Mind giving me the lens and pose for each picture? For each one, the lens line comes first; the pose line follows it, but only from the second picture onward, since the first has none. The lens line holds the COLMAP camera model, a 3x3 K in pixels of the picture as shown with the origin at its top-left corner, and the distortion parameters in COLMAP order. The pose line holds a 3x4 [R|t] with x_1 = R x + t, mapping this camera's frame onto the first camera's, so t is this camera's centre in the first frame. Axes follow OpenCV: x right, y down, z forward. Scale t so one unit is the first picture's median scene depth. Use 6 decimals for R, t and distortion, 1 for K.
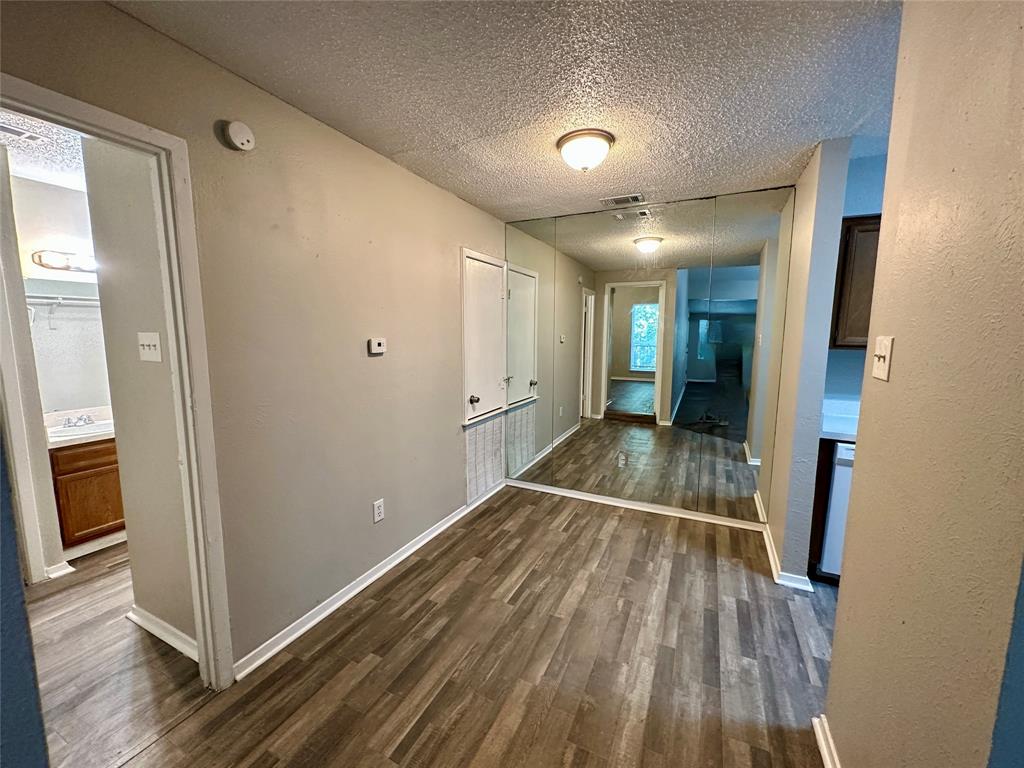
lens RADIAL K [[407.3, 0, 511.4], [0, 407.3, 383.3], [0, 0, 1]] dist [-0.003611, 0.000830]
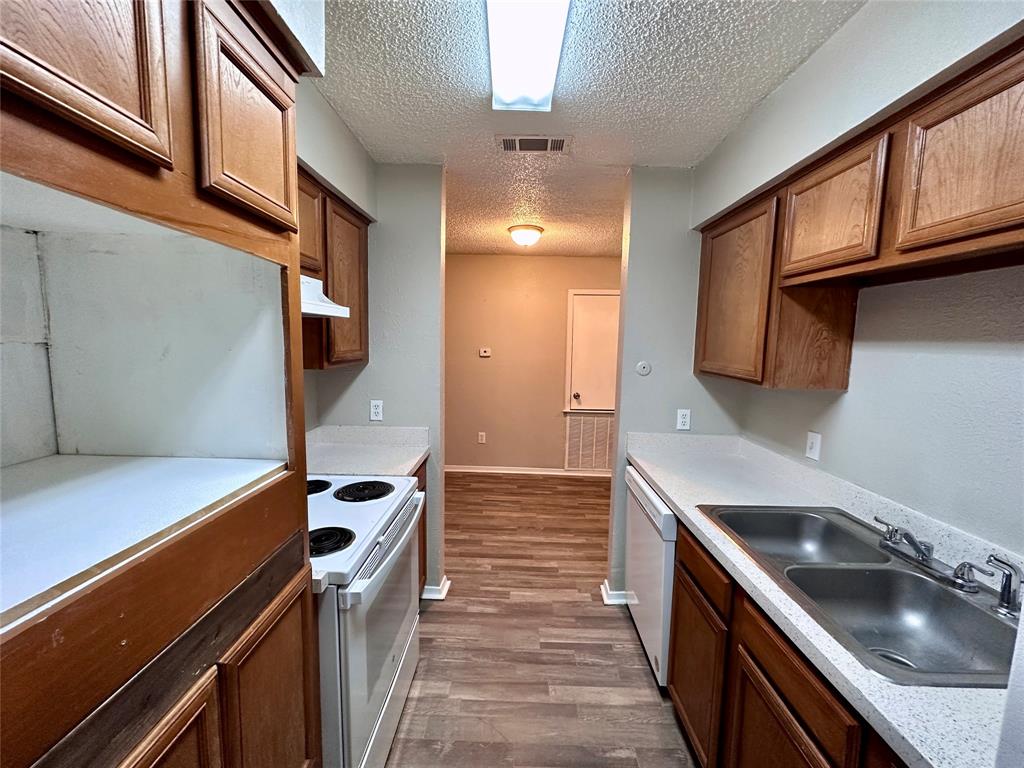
lens RADIAL K [[407.3, 0, 511.7], [0, 407.3, 383.9], [0, 0, 1]] dist [-0.003611, 0.000830]
pose [[0.420971, 0.102976, -0.901210, 1.478662], [-0.133196, 0.989783, 0.050879, -0.057581], [0.897242, 0.098619, 0.430386, 0.283455]]
